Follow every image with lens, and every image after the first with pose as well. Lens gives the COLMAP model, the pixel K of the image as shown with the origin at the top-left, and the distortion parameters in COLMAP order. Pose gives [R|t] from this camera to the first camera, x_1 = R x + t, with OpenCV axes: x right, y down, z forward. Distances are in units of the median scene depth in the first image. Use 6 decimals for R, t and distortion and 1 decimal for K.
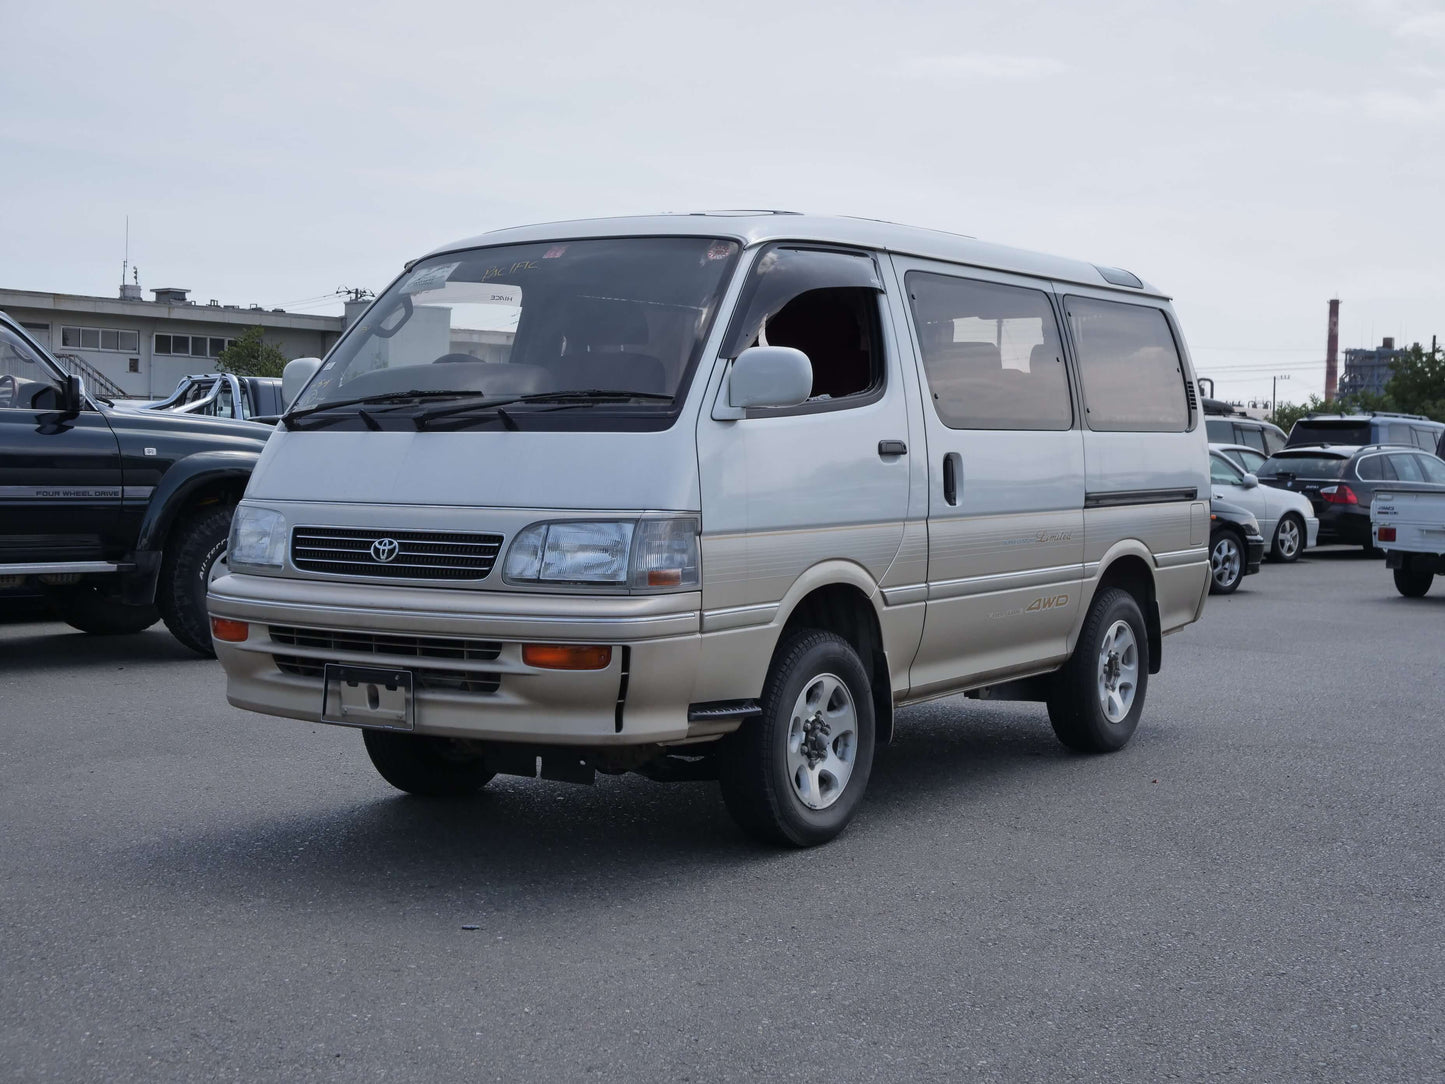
lens RADIAL K [[2067.1, 0, 722.5], [0, 2067.1, 542.0], [0, 0, 1]] dist [0.010161, 0.056455]
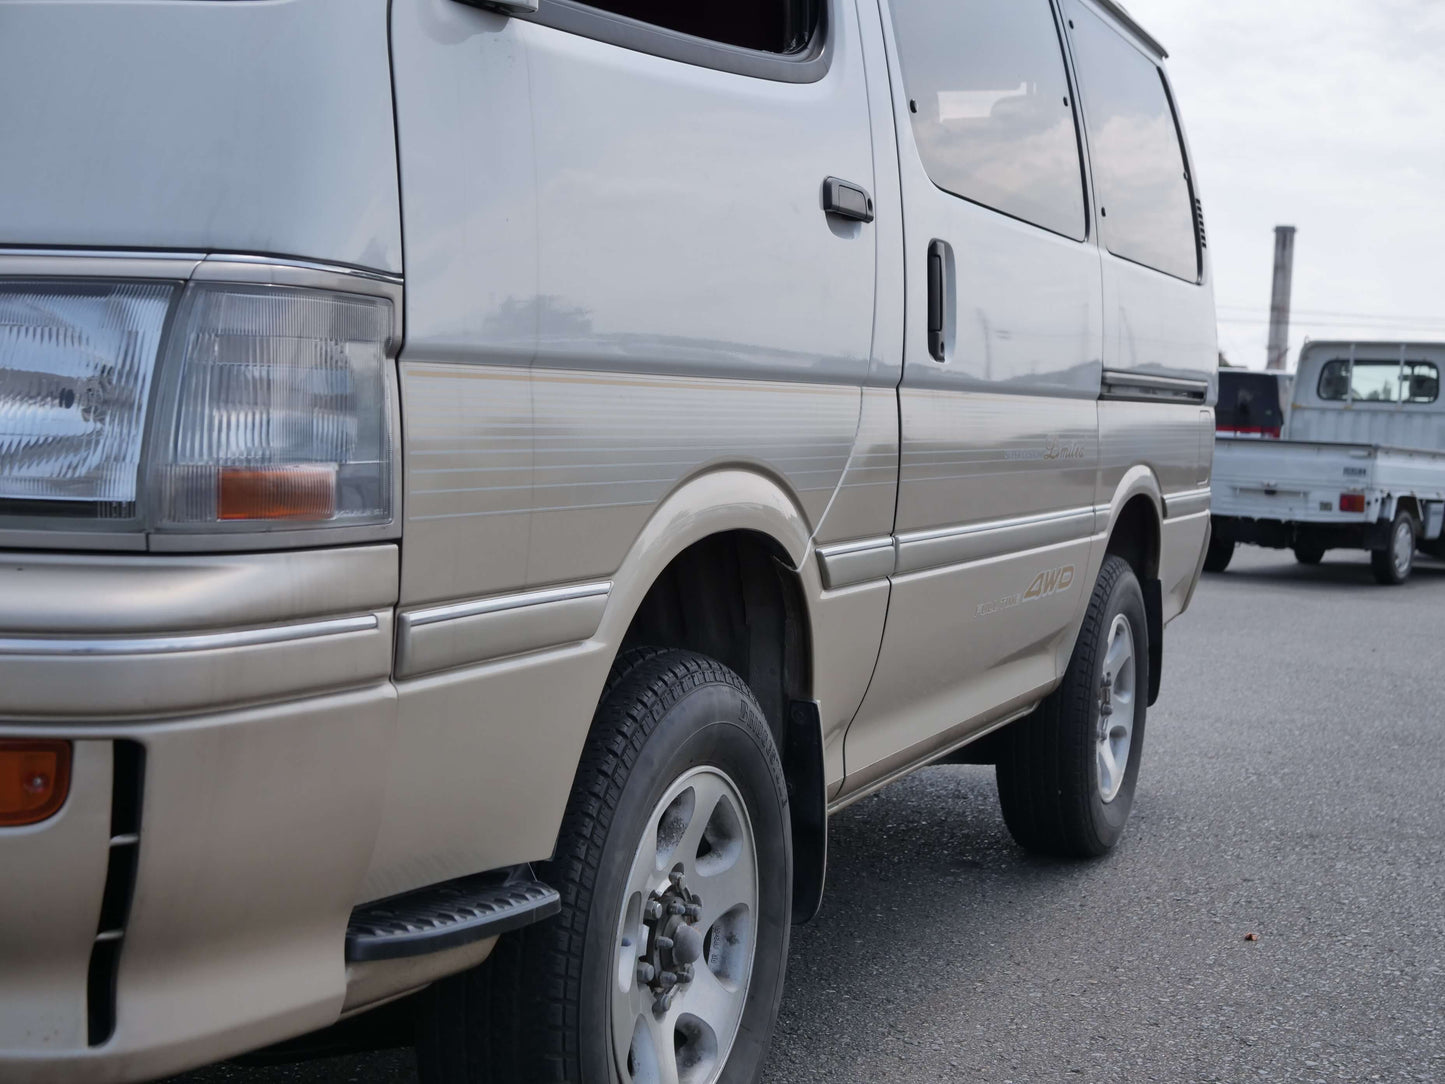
lens RADIAL K [[2067.1, 0, 722.5], [0, 2067.1, 542.0], [0, 0, 1]] dist [0.010161, 0.056455]
pose [[0.980924, 0.014356, 0.193862, -0.020456], [-0.017530, 0.999739, 0.014662, 0.016662], [-0.193601, -0.017781, 0.980919, 0.629650]]
